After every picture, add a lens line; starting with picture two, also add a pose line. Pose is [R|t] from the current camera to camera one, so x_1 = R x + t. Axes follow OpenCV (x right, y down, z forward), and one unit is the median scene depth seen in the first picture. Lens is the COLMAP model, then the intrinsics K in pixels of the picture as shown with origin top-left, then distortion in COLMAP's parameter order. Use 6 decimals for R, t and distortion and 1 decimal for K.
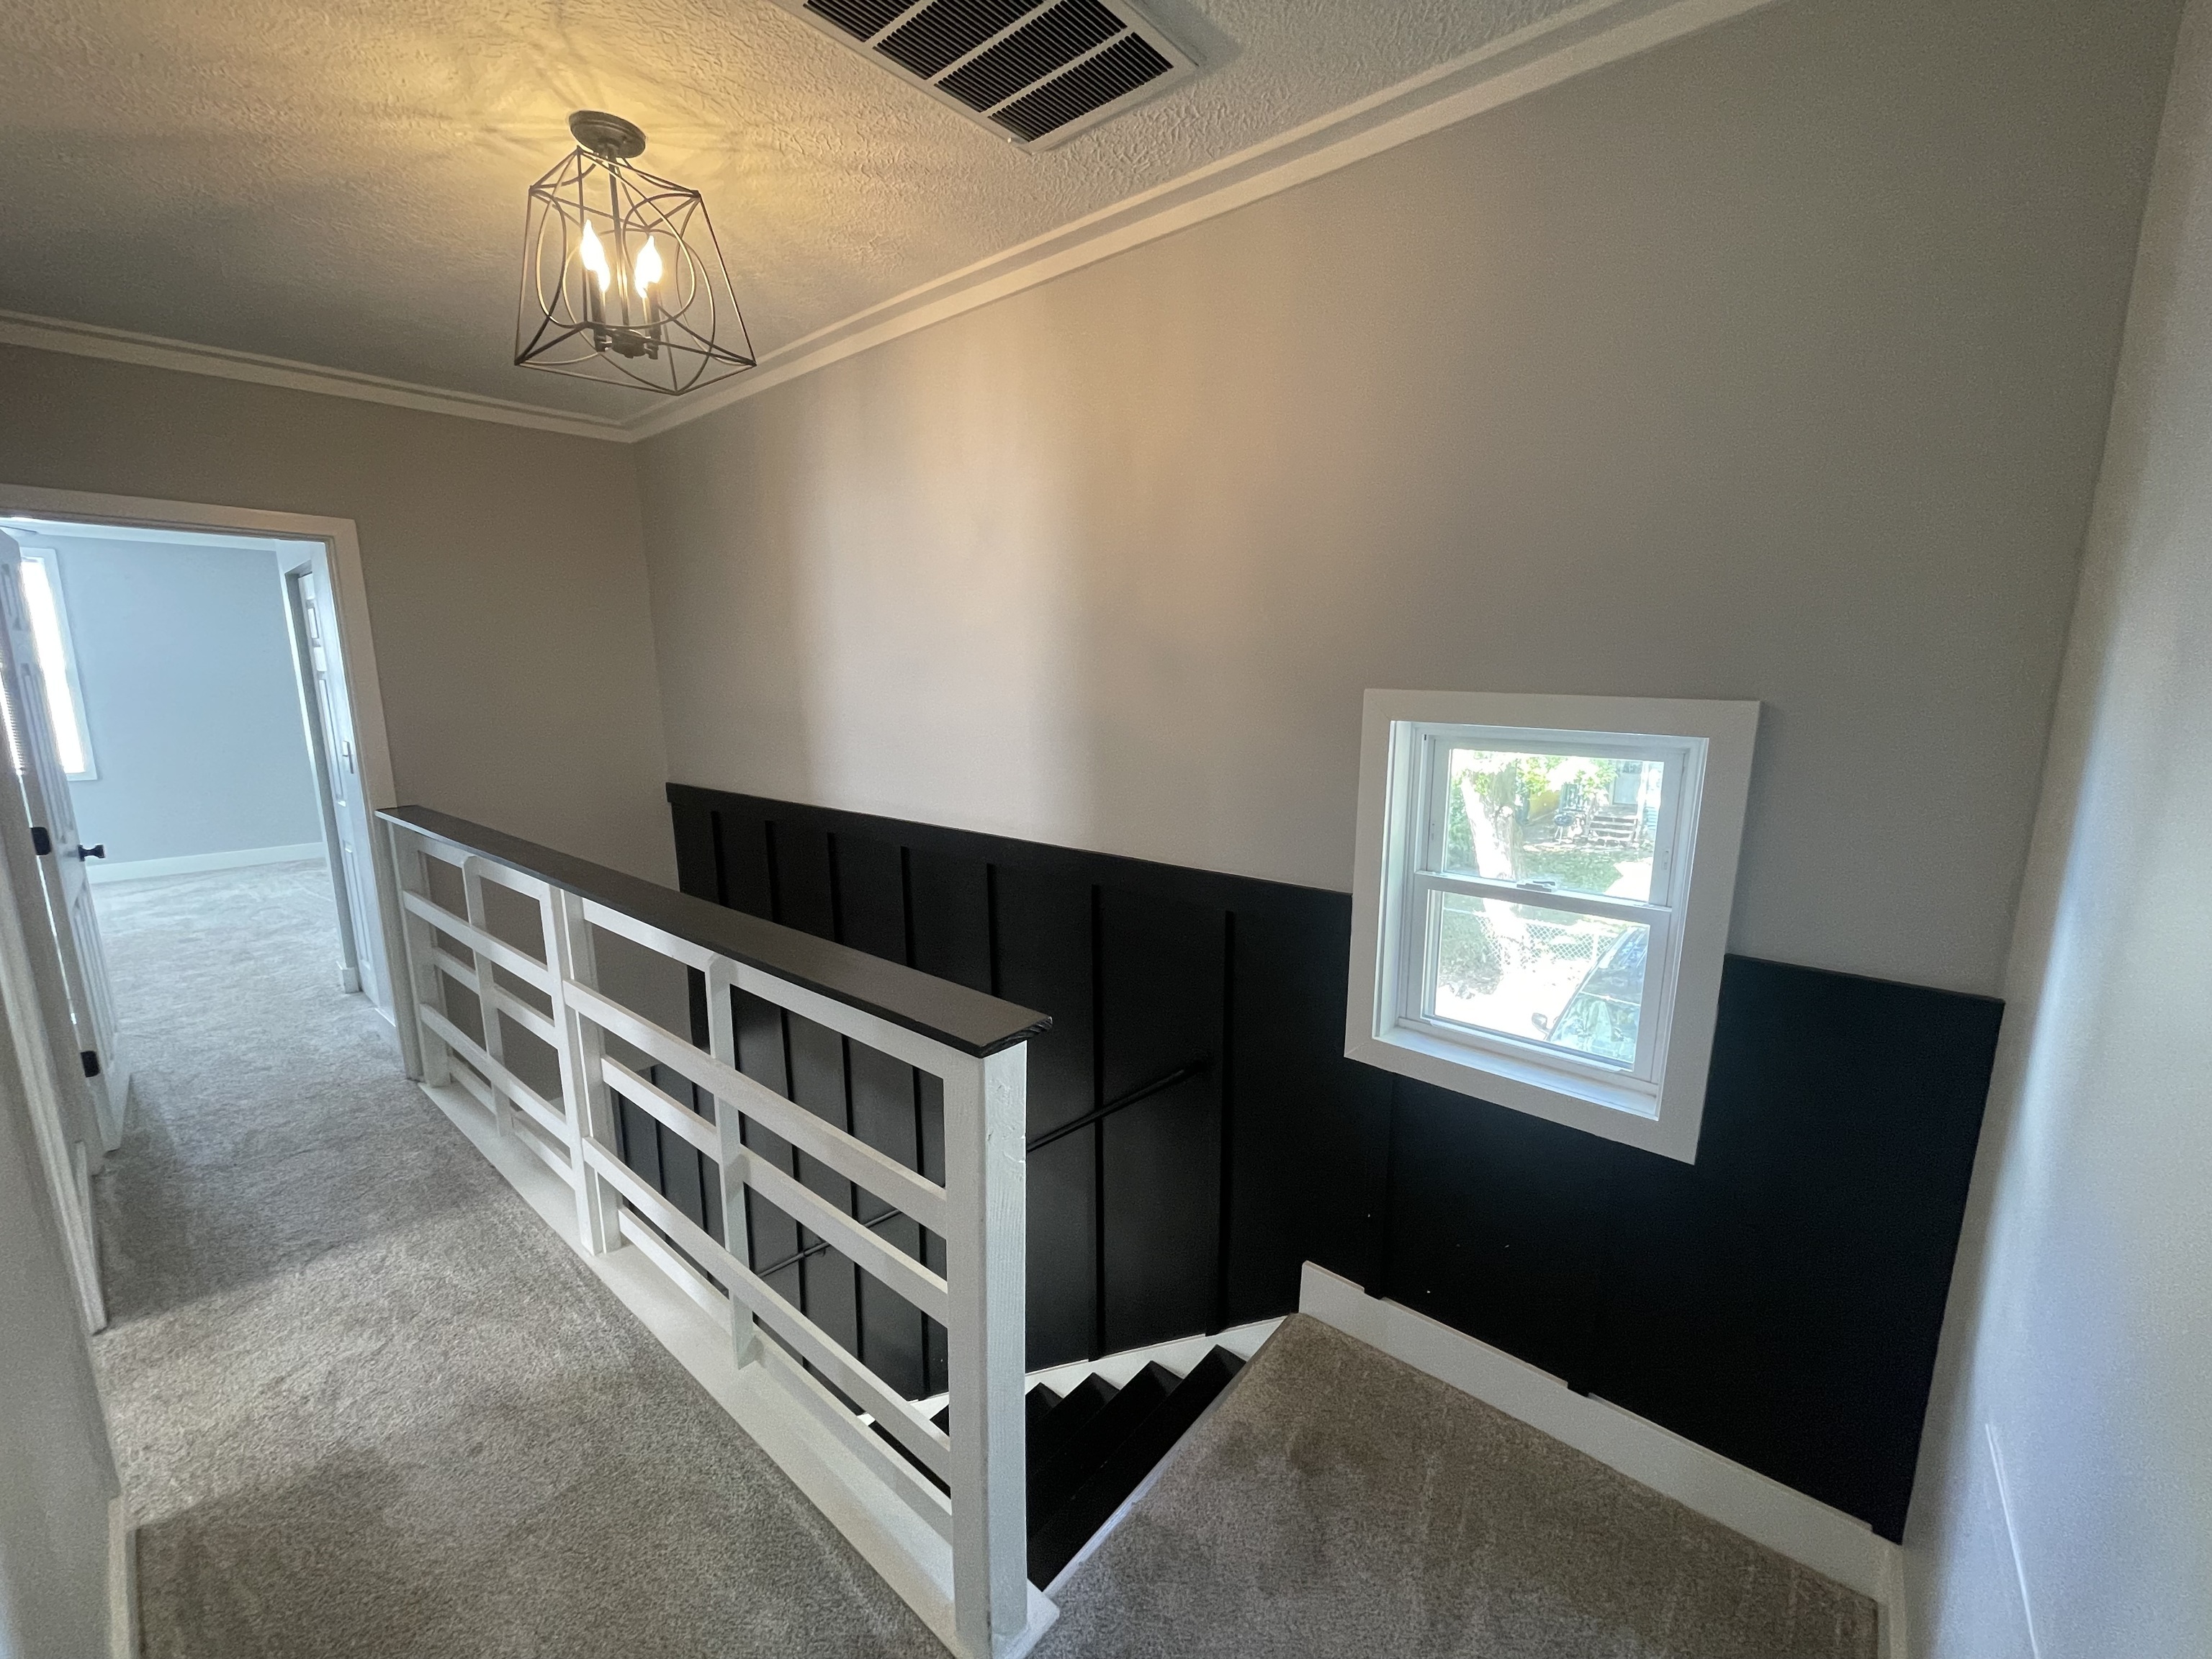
lens RADIAL K [[894.9, 0, 1098.7], [0, 894.9, 833.0], [0, 0, 1]] dist [0.004631, -0.000138]
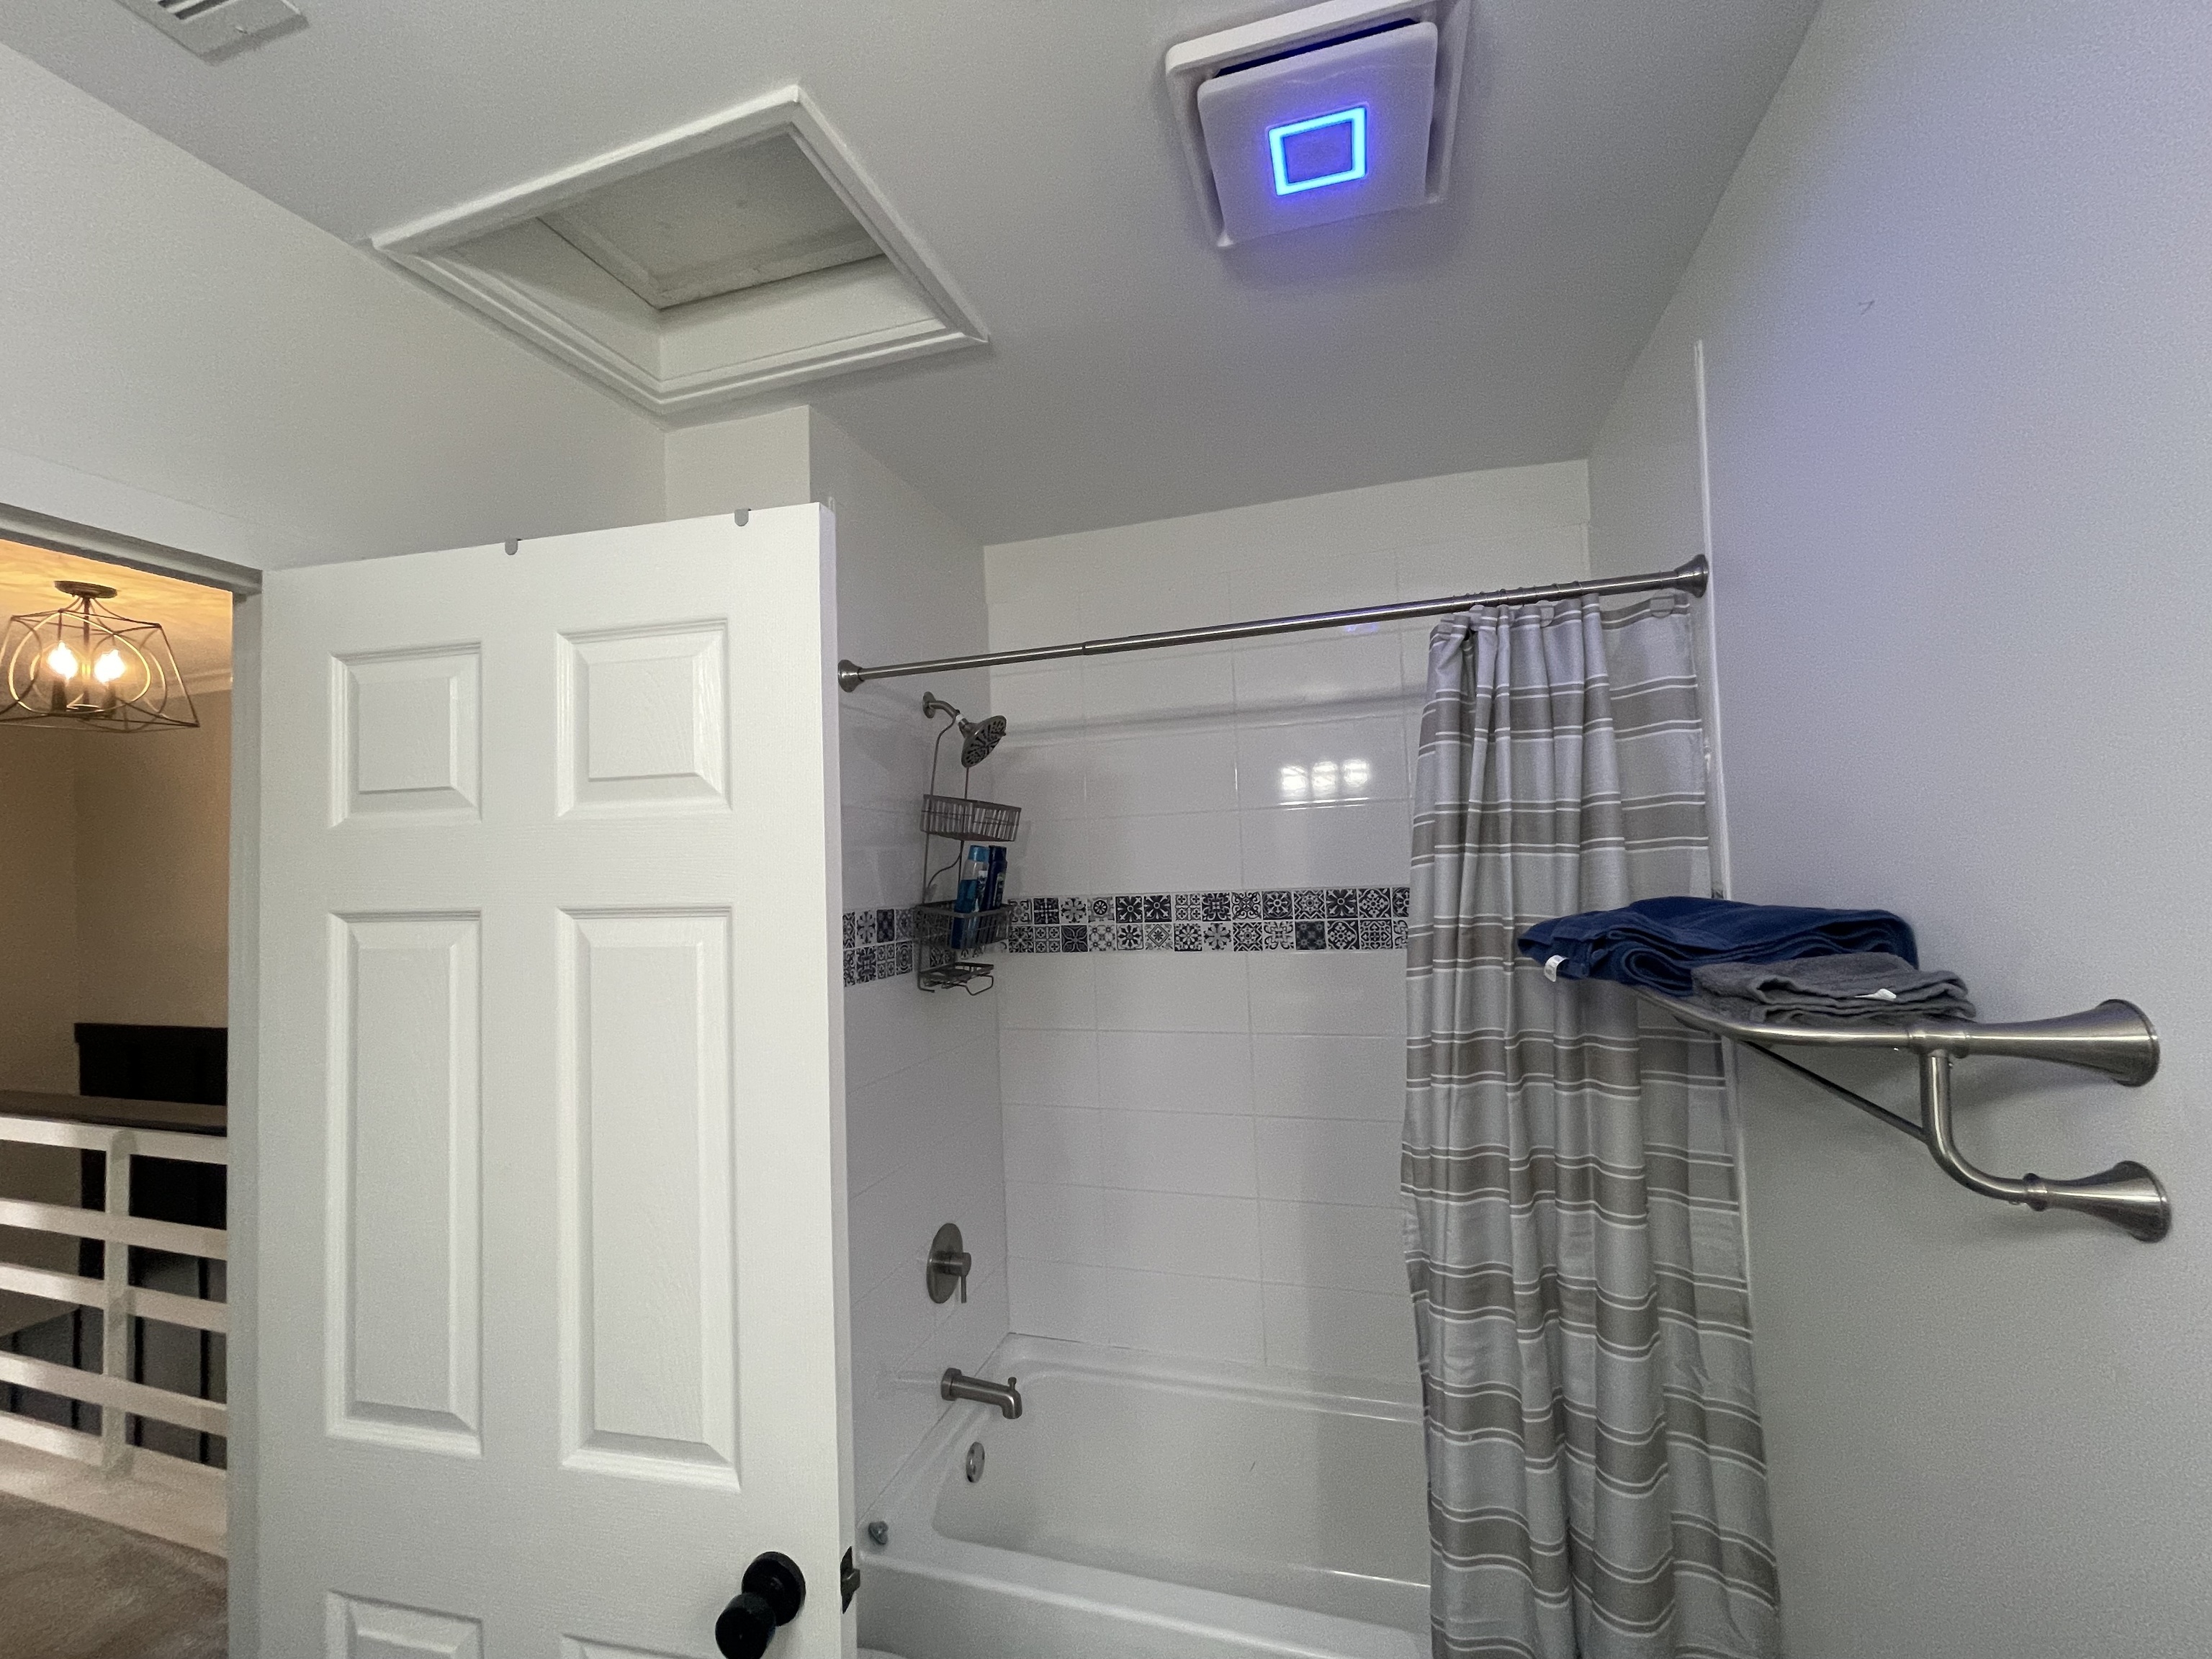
lens RADIAL K [[894.9, 0, 1098.7], [0, 894.9, 833.0], [0, 0, 1]] dist [0.004631, -0.000138]
pose [[0.918220, -0.019252, 0.395603, 0.402146], [0.107326, 0.973543, -0.201732, 0.129692], [-0.381252, 0.227693, 0.895993, -0.883693]]
